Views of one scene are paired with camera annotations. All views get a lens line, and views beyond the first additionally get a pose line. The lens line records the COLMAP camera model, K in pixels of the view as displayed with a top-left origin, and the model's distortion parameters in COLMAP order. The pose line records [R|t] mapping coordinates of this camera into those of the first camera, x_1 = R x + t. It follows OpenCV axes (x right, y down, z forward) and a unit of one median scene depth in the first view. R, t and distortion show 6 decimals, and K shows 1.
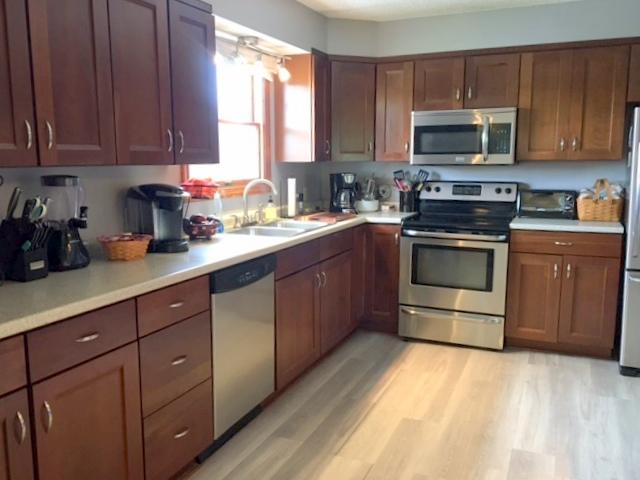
lens RADIAL K [[553.4, 0, 319.1], [0, 553.4, 245.0], [0, 0, 1]] dist [0.073708, -0.098721]
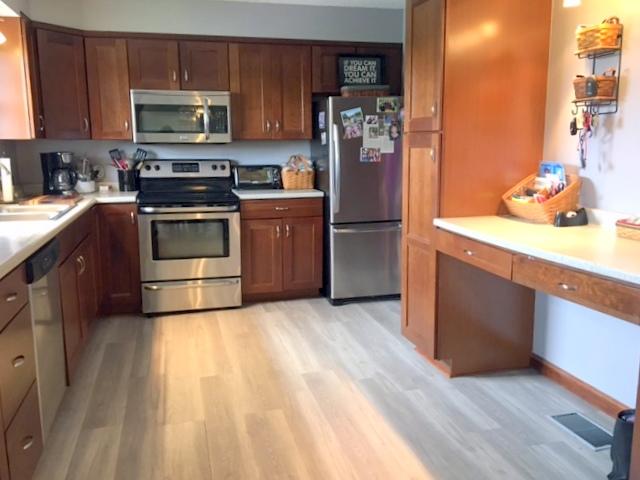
lens RADIAL K [[553.4, 0, 294.5], [0, 553.4, 246.5], [0, 0, 1]] dist [0.073708, -0.098721]
pose [[0.796287, -0.111847, 0.594490, -0.246303], [0.096933, 0.993651, 0.057110, 0.012509], [-0.597103, 0.012150, 0.802073, 0.024752]]
